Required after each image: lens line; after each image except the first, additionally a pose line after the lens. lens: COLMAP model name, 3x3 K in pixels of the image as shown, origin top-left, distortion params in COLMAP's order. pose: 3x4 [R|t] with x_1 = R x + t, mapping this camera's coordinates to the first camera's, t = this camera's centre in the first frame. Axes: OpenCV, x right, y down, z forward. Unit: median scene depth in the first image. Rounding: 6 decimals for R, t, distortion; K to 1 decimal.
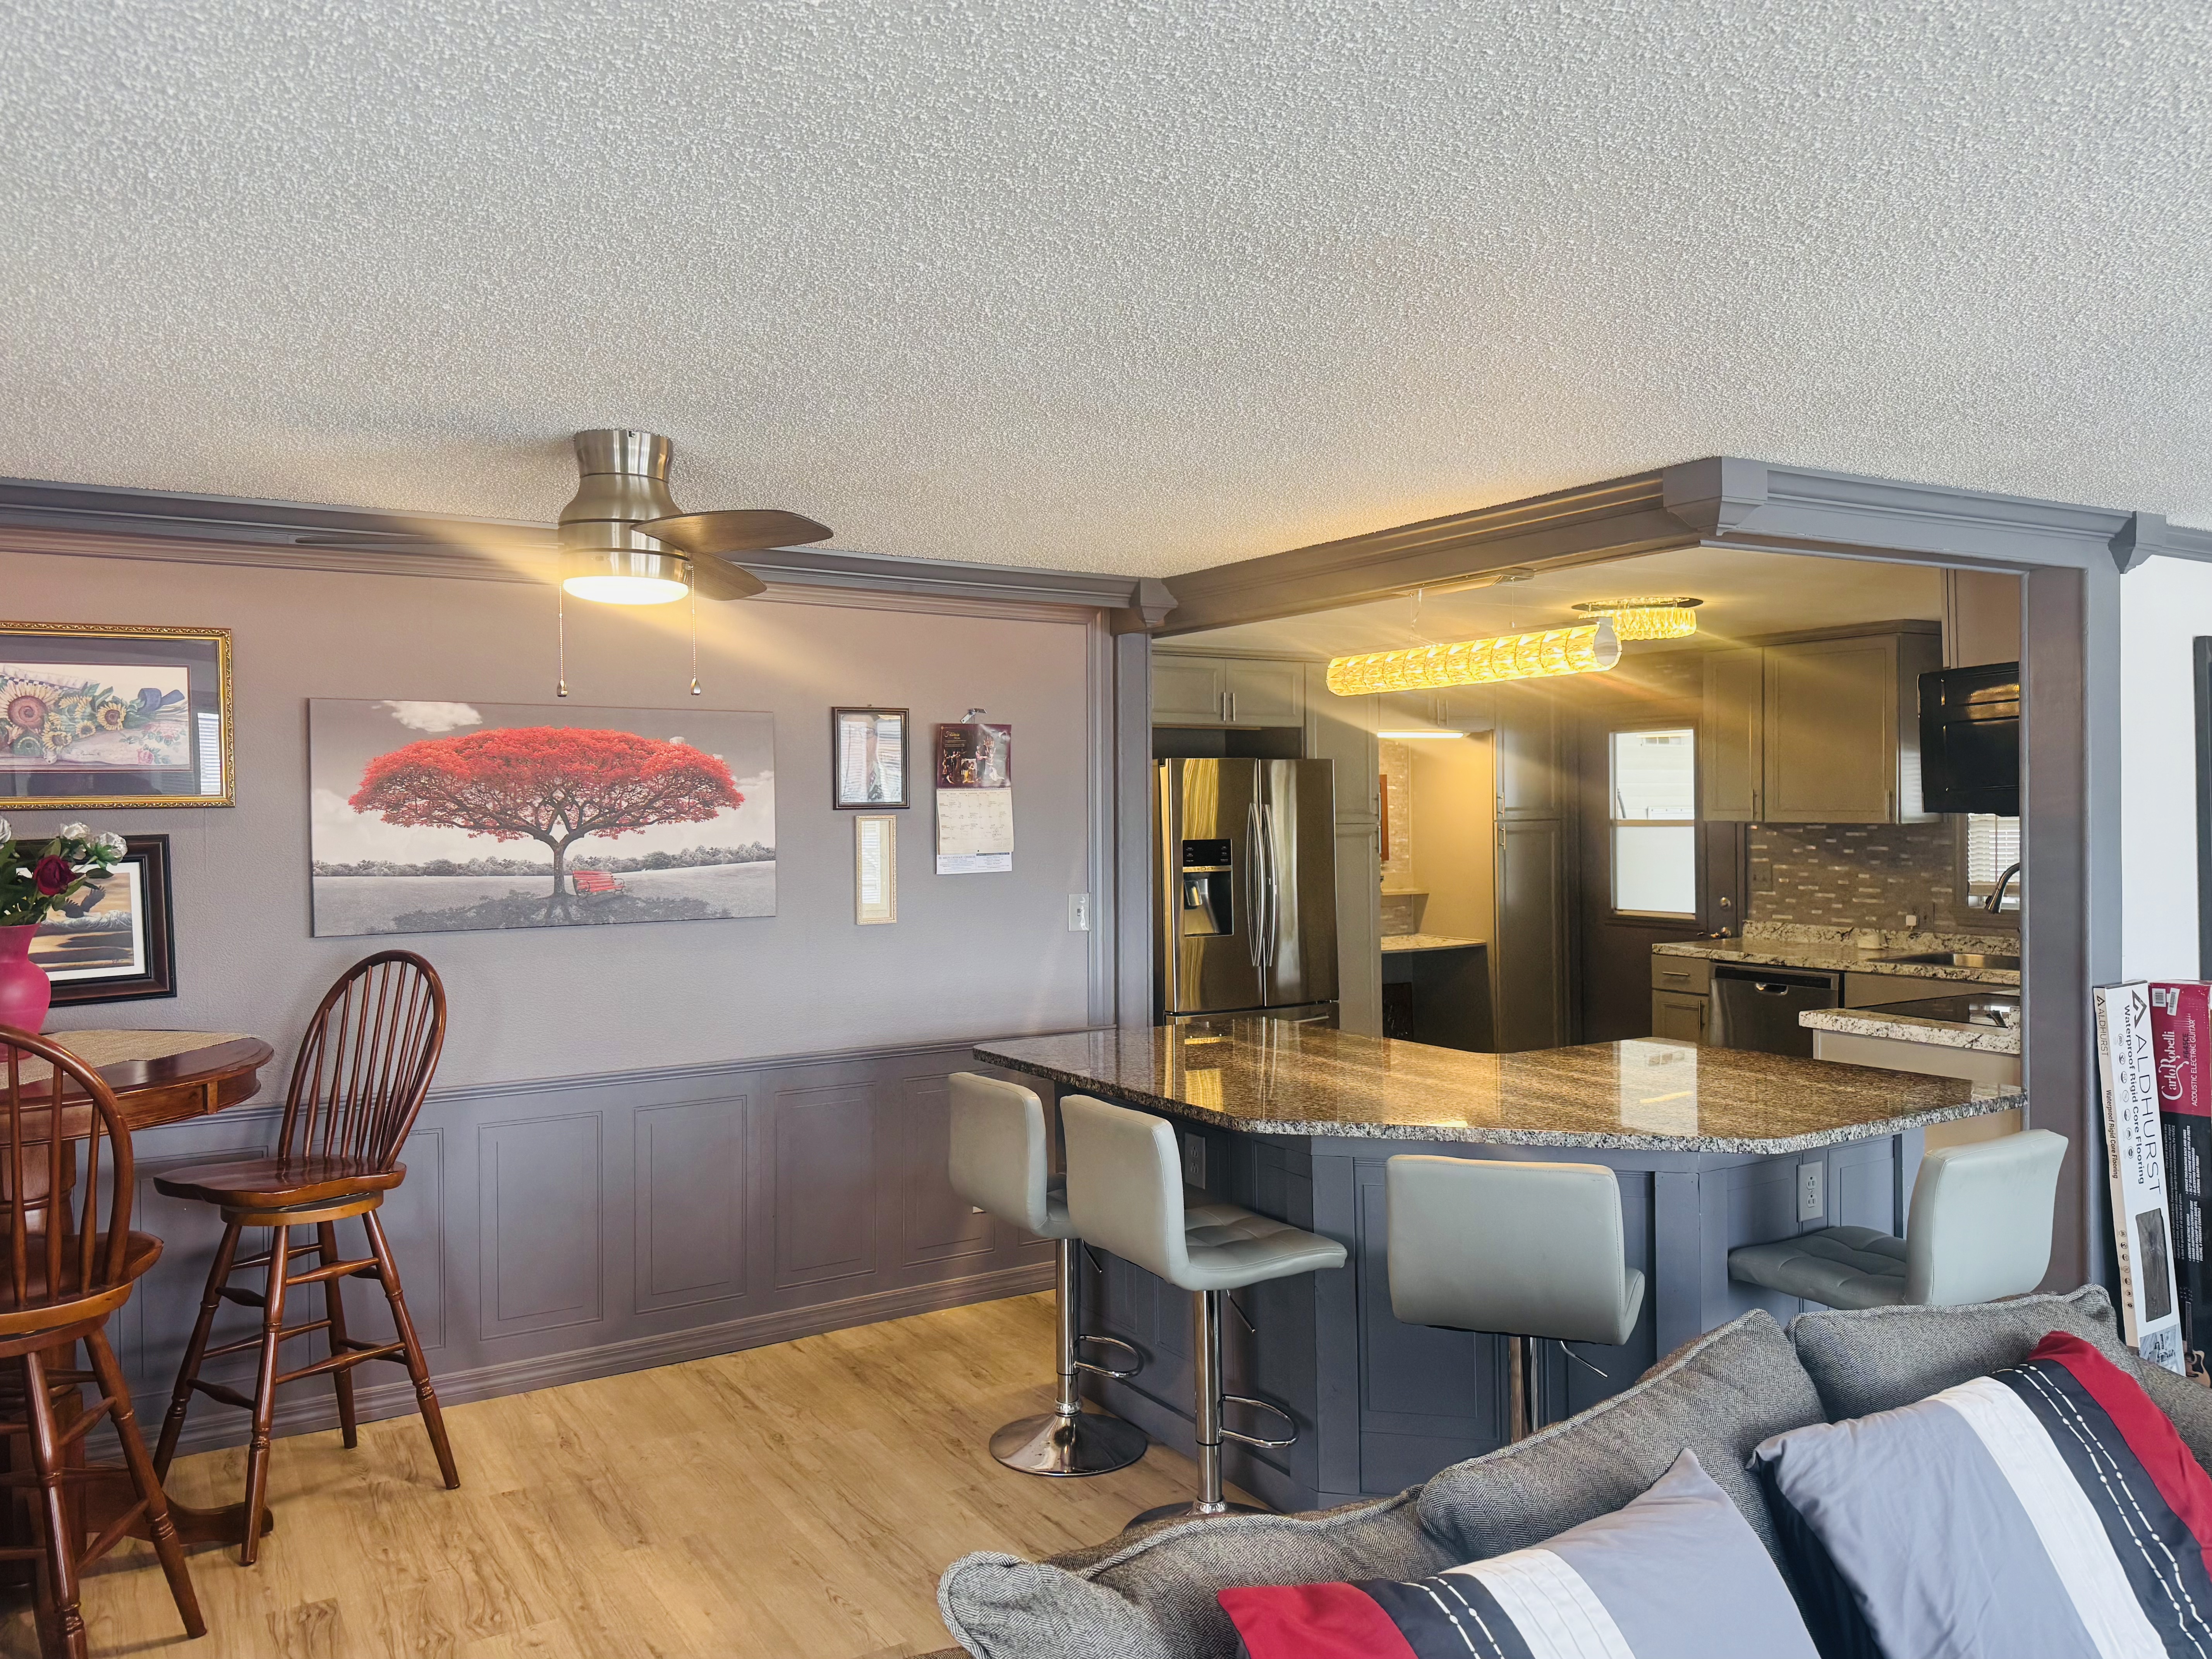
lens RADIAL K [[1597.4, 0, 1095.5], [0, 1597.4, 827.4], [0, 0, 1]] dist [0.073275, -0.053498]
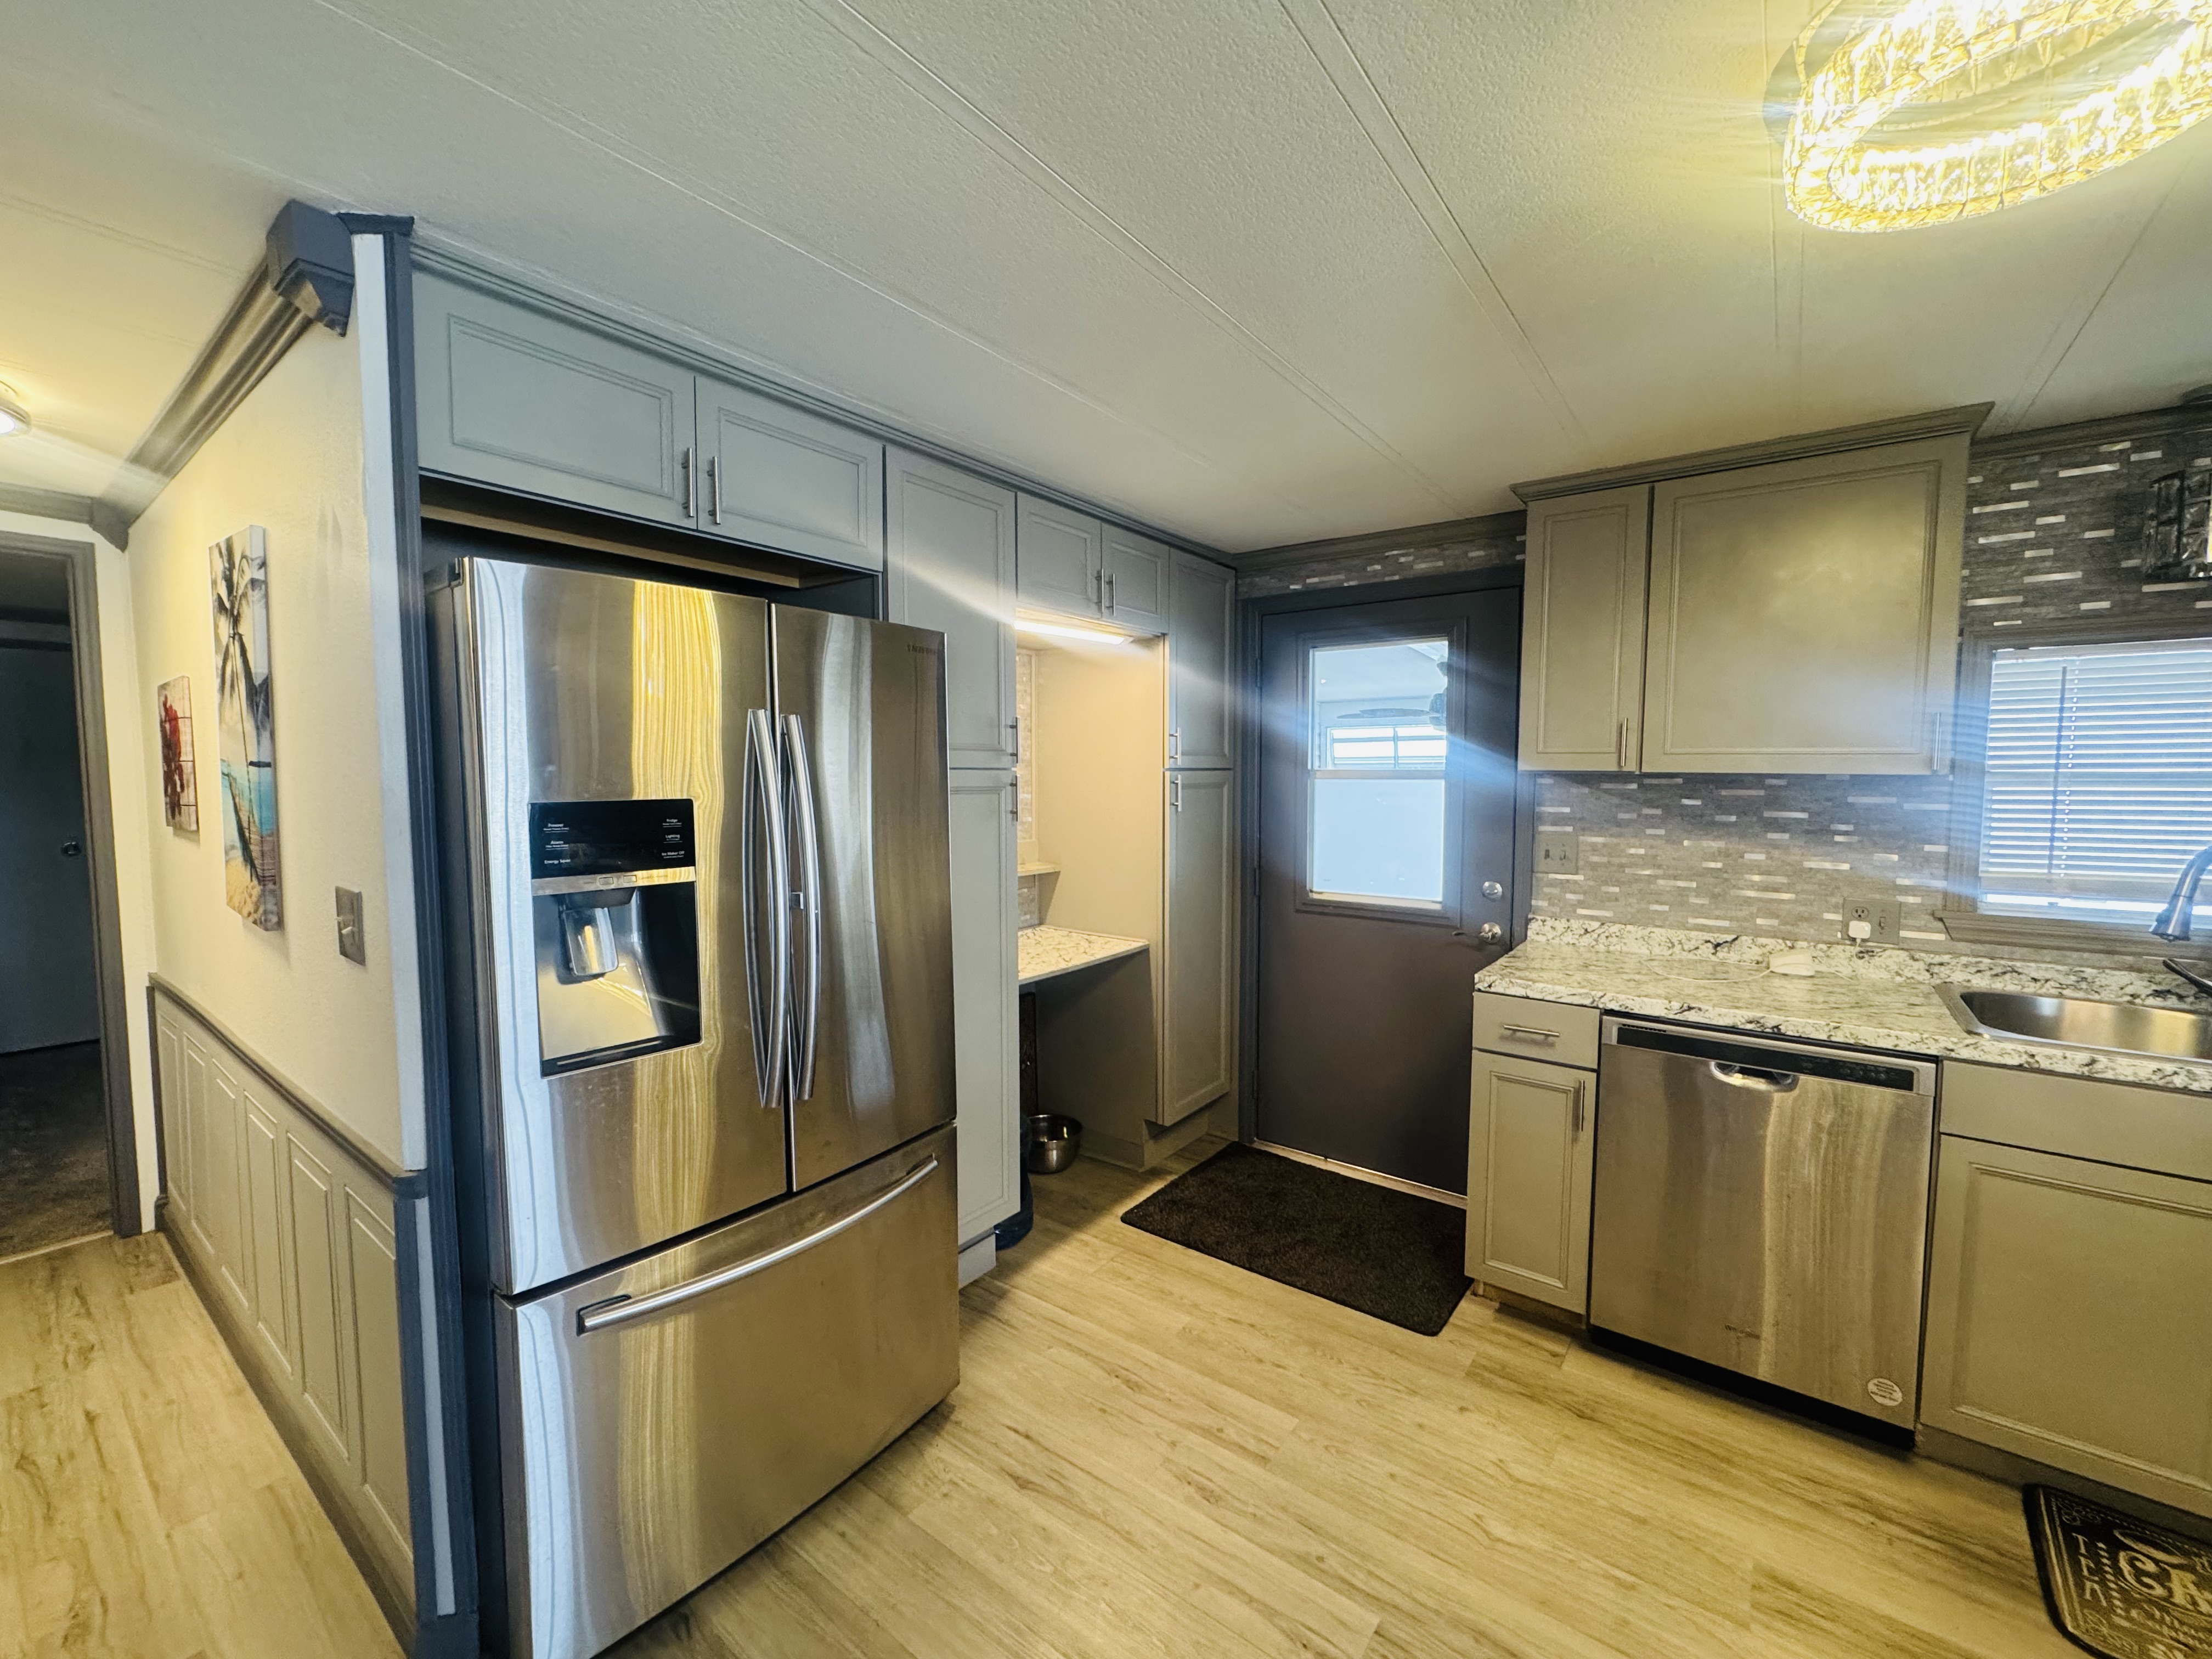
lens RADIAL K [[900.8, 0, 1086.9], [0, 900.8, 824.5], [0, 0, 1]] dist [0.000773, 0.000100]
pose [[0.935237, -0.008593, 0.353918, 0.091729], [-0.008327, 0.998895, 0.046255, 0.002399], [-0.353925, -0.046206, 0.934132, 0.737376]]
